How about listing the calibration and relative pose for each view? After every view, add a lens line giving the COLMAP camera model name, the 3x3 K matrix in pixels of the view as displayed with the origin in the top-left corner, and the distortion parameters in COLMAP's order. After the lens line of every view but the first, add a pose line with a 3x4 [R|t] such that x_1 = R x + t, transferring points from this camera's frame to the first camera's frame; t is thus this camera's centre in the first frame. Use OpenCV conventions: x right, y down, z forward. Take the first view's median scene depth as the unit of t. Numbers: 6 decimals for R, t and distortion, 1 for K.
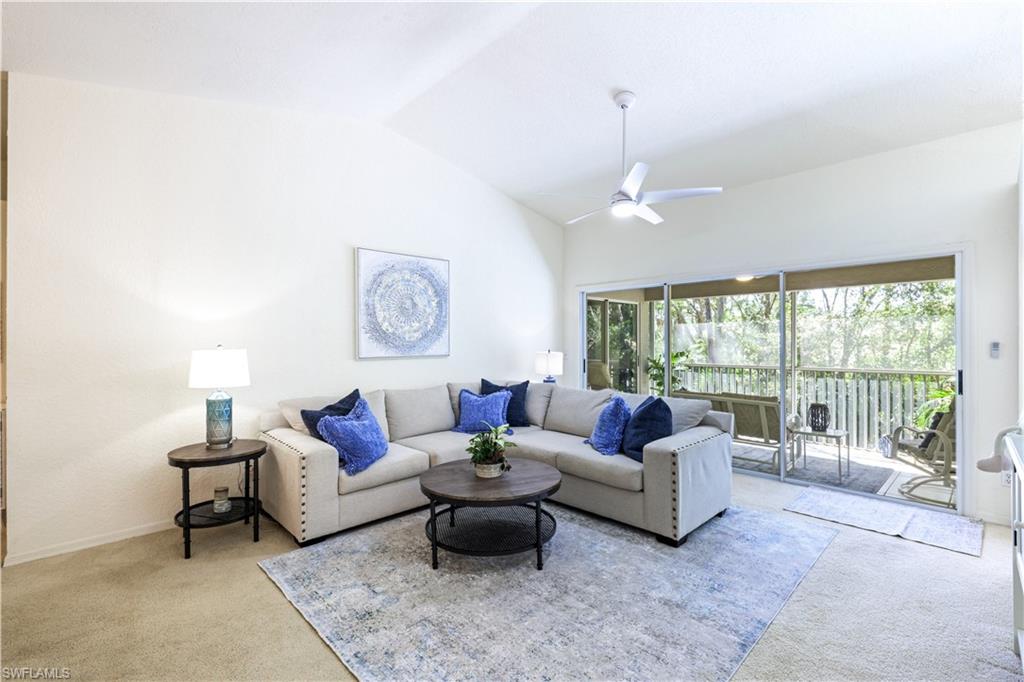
lens RADIAL K [[456.8, 0, 516.5], [0, 456.8, 341.5], [0, 0, 1]] dist [-0.004347, -0.001095]
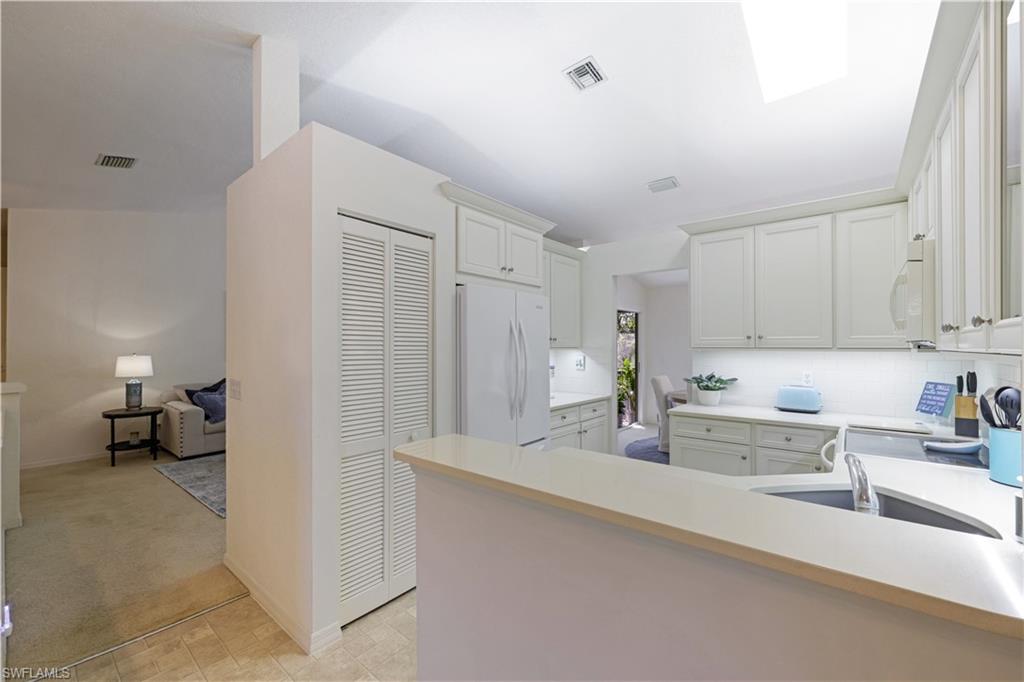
lens RADIAL K [[416.5, 0, 506.4], [0, 416.5, 341.8], [0, 0, 1]] dist [-0.000870, 0.000103]
pose [[0.993130, 0.003591, 0.116964, 0.554937], [-0.003130, 0.999987, -0.004122, -0.031414], [-0.116977, 0.003727, 0.993128, -0.726046]]
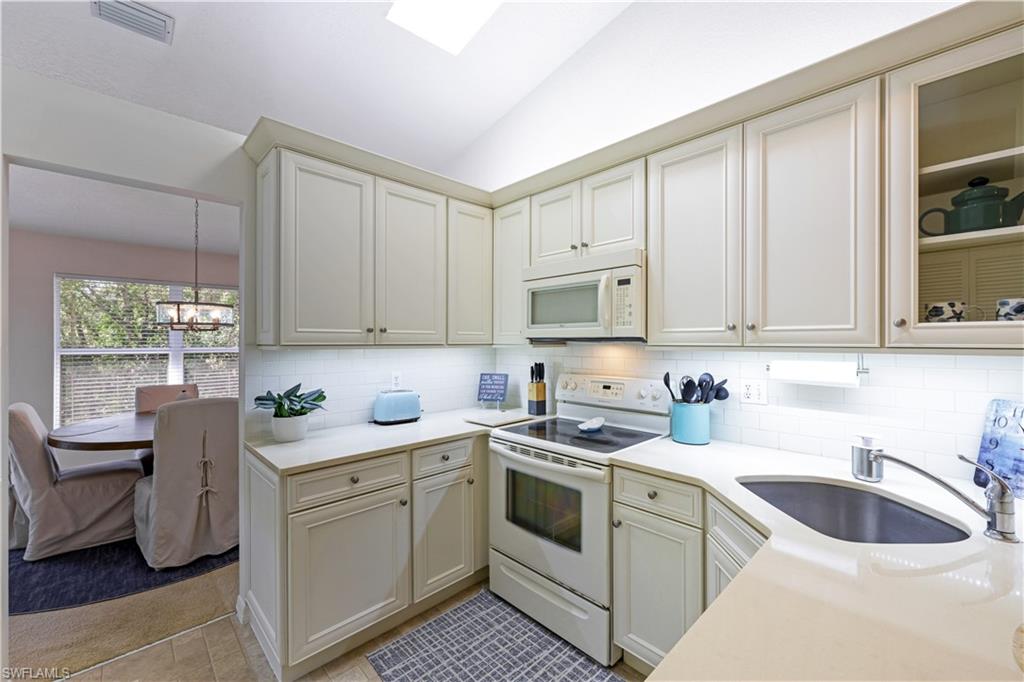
lens RADIAL K [[416.5, 0, 515.7], [0, 416.5, 343.8], [0, 0, 1]] dist [-0.000870, 0.000103]
pose [[-0.008540, -0.002204, 0.999961, 0.544324], [-0.001095, 0.999997, 0.002195, -0.027900], [-0.999963, -0.001077, -0.008543, -0.133580]]
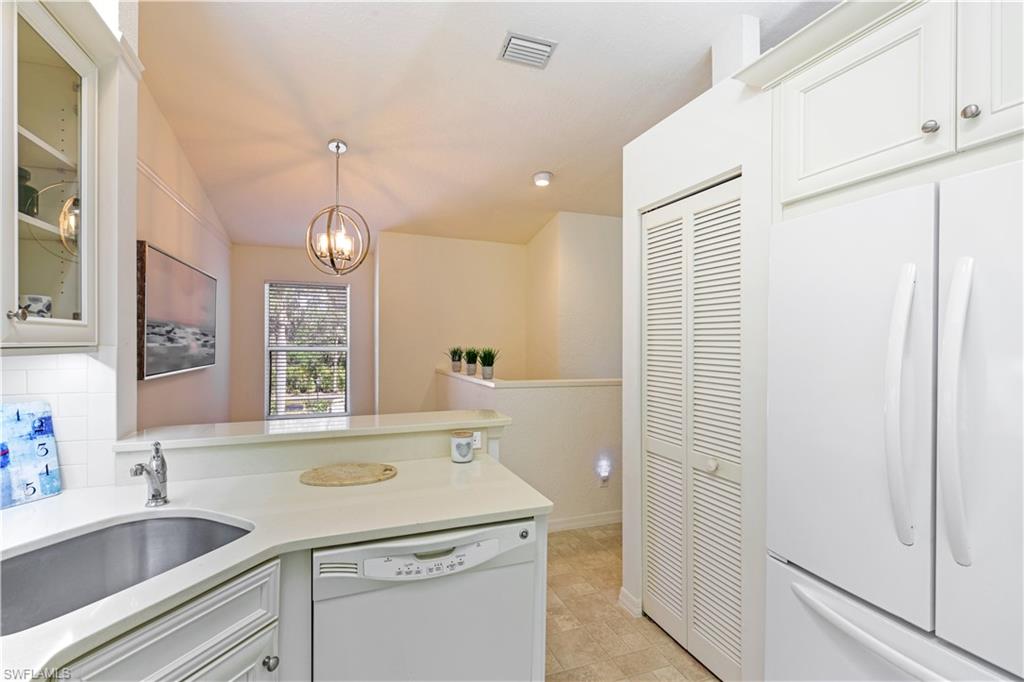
lens RADIAL K [[449.1, 0, 508.6], [0, 449.1, 339.6], [0, 0, 1]] dist [0.003583, 0.000230]
pose [[-0.383316, -0.000938, -0.923617, 1.082481], [-0.000891, 0.999999, -0.000645, -0.029491], [0.923617, 0.000575, -0.383317, -0.059094]]
